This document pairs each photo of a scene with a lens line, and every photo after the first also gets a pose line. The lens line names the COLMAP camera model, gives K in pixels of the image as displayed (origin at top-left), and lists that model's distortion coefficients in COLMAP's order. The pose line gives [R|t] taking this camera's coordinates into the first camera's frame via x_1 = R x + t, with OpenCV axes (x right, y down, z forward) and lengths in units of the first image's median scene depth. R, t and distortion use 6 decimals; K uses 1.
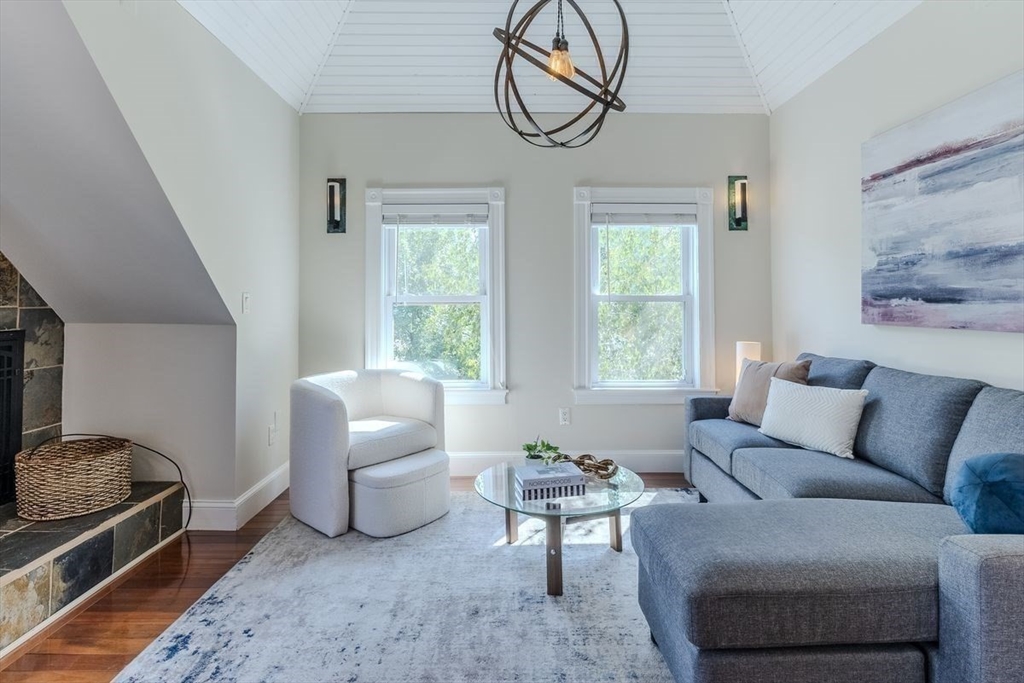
lens RADIAL K [[517.0, 0, 501.6], [0, 517.0, 291.5], [0, 0, 1]] dist [0.005336, -0.001777]
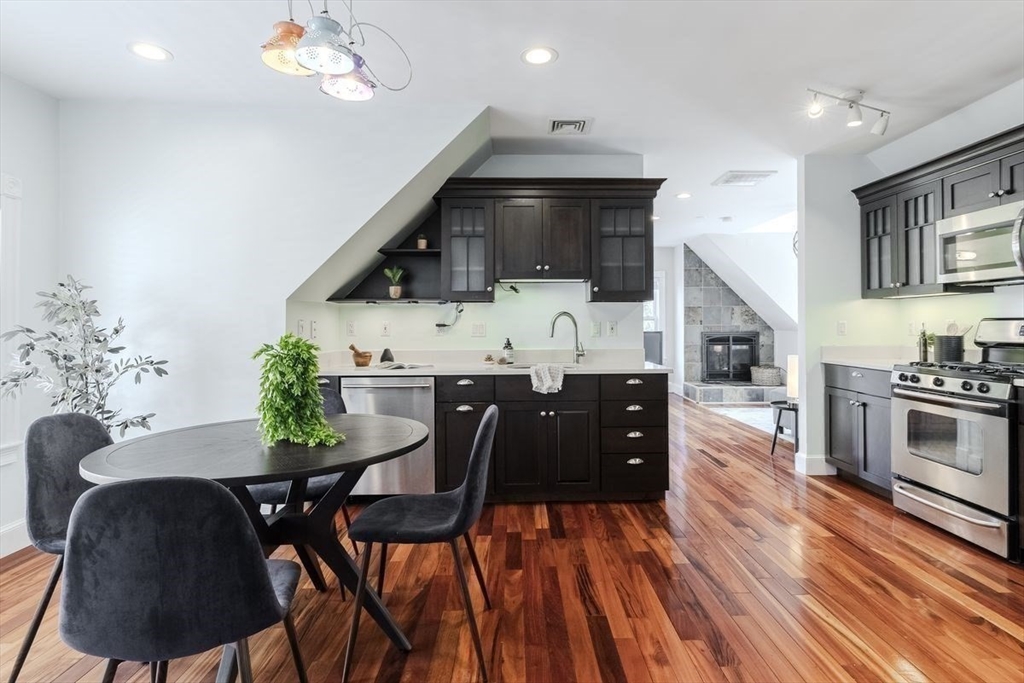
lens RADIAL K [[517.0, 0, 521.0], [0, 517.0, 316.4], [0, 0, 1]] dist [0.005336, -0.001777]
pose [[0.018613, -0.012242, -0.999752, 2.351256], [0.027828, 0.999544, -0.011721, -0.027612], [0.999439, -0.027603, 0.018945, -0.588212]]
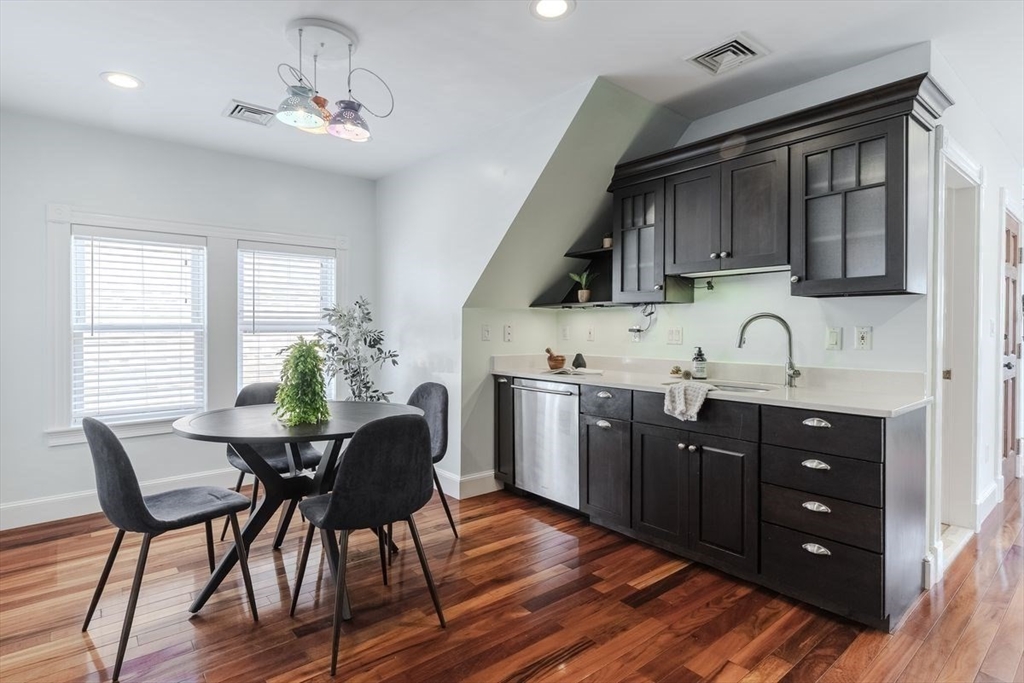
lens RADIAL K [[517.0, 0, 507.9], [0, 517.0, 325.8], [0, 0, 1]] dist [0.005336, -0.001777]
pose [[-0.771803, 0.001382, -0.635861, 1.939901], [0.017610, 0.999661, -0.019202, -0.017064], [0.635618, -0.026017, -0.771565, 0.062898]]
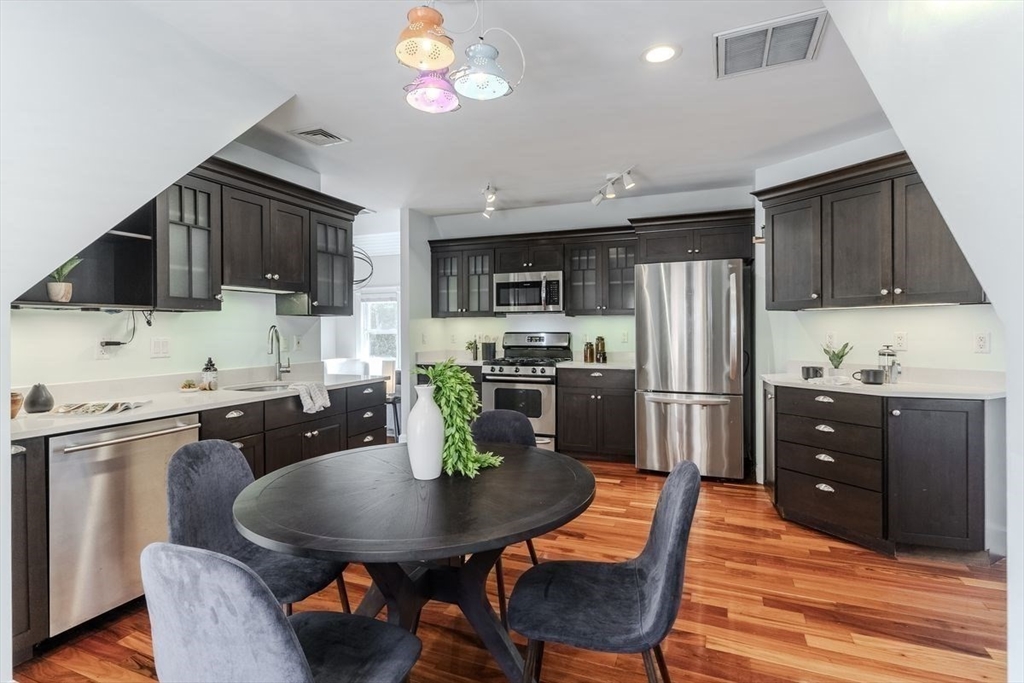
lens RADIAL K [[517.0, 0, 508.8], [0, 517.0, 333.5], [0, 0, 1]] dist [0.005336, -0.001777]
pose [[0.925326, 0.003278, -0.379159, 1.946593], [0.009805, 0.999421, 0.032568, -0.073702], [0.379046, -0.033854, 0.924758, -1.480247]]
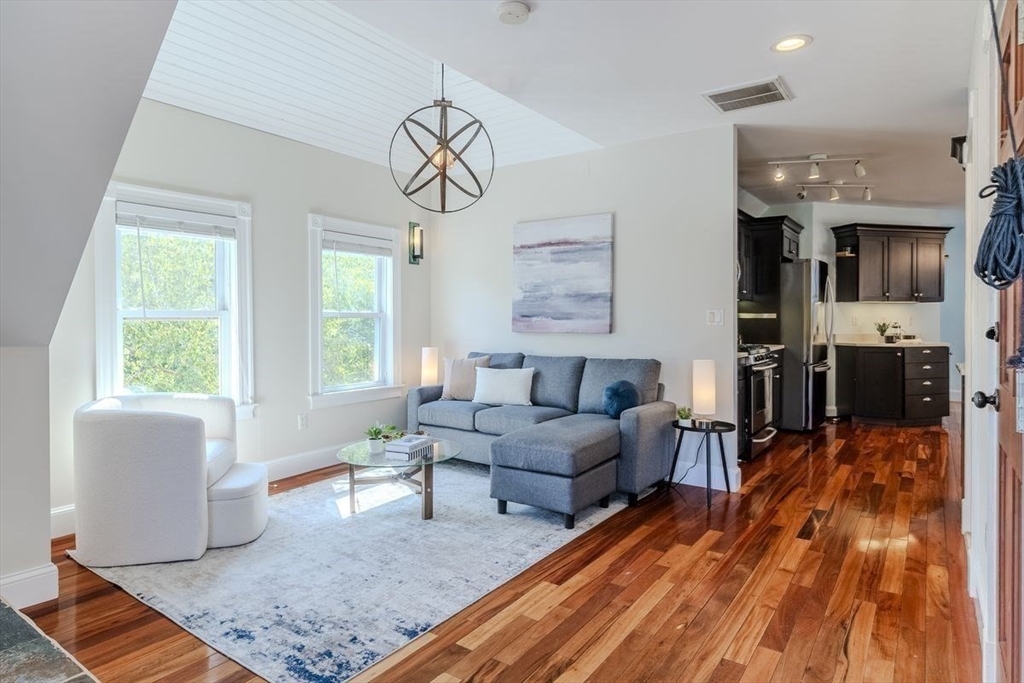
lens RADIAL K [[592.1, 0, 500.8], [0, 592.1, 326.7], [0, 0, 1]] dist [-0.011208, -0.000429]
pose [[0.586212, -0.008492, 0.810113, -0.903542], [-0.020855, 0.999456, 0.025568, -0.002803], [-0.809889, -0.031883, 0.585715, -0.099669]]
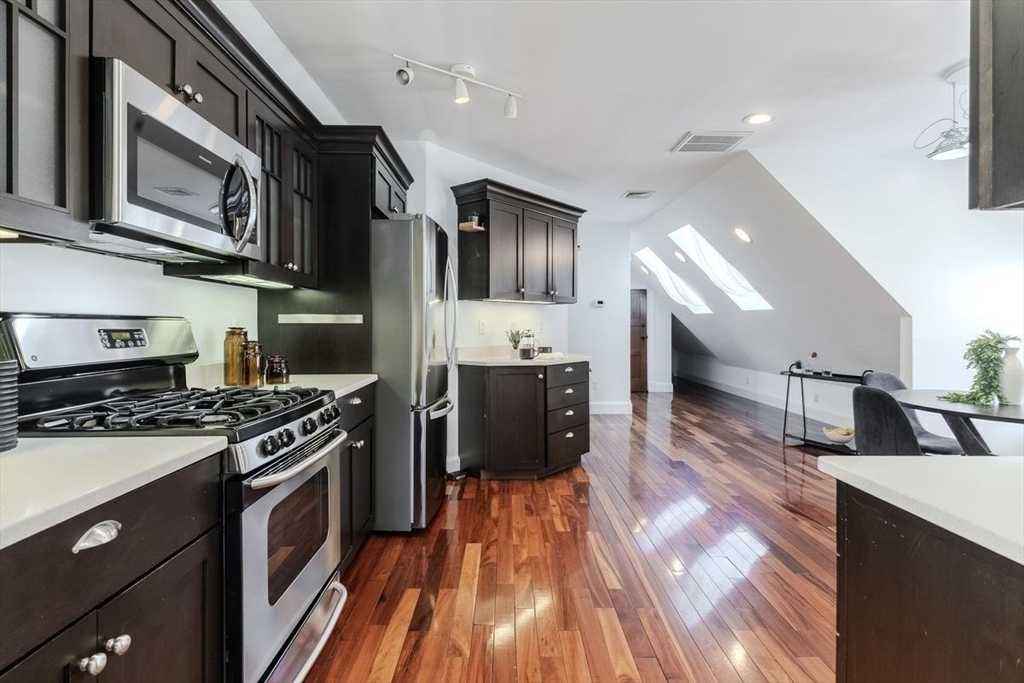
lens RADIAL K [[517.0, 0, 512.3], [0, 517.0, 323.4], [0, 0, 1]] dist [0.005336, -0.001777]
pose [[-0.016417, 0.004653, 0.999854, 0.575709], [-0.023993, 0.999699, -0.005046, -0.002566], [-0.999577, -0.024073, -0.016300, 0.098287]]
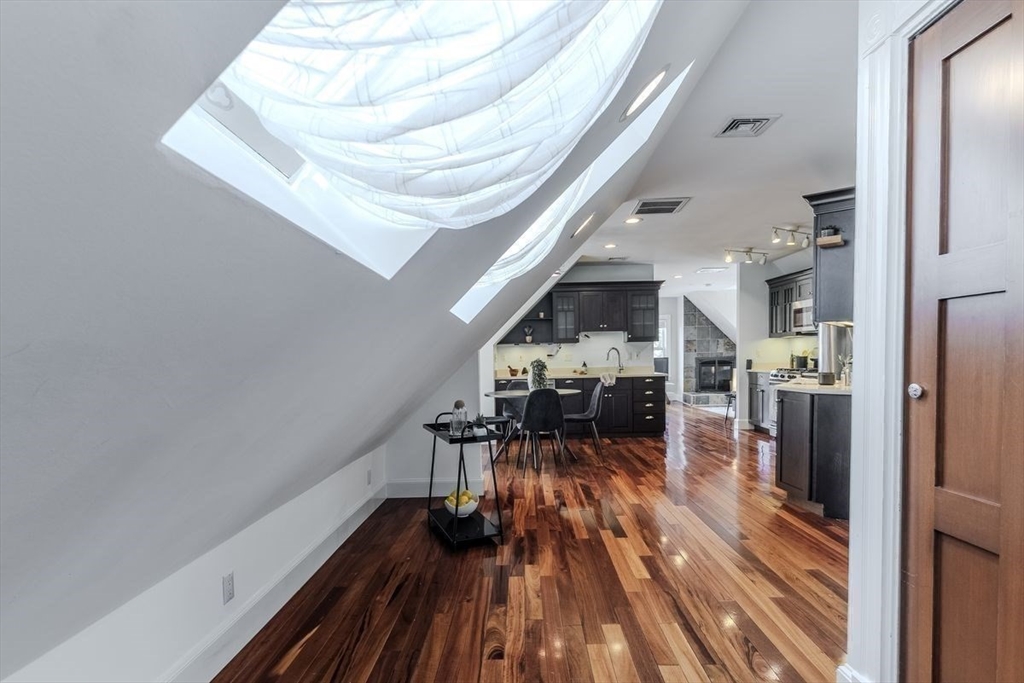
lens RADIAL K [[517.0, 0, 505.3], [0, 517.0, 376.4], [0, 0, 1]] dist [0.005336, -0.001777]
pose [[-0.034312, 0.045494, -0.998375, 3.879647], [0.043756, 0.998074, 0.043976, -0.046997], [0.998453, -0.042176, -0.036236, -0.959419]]
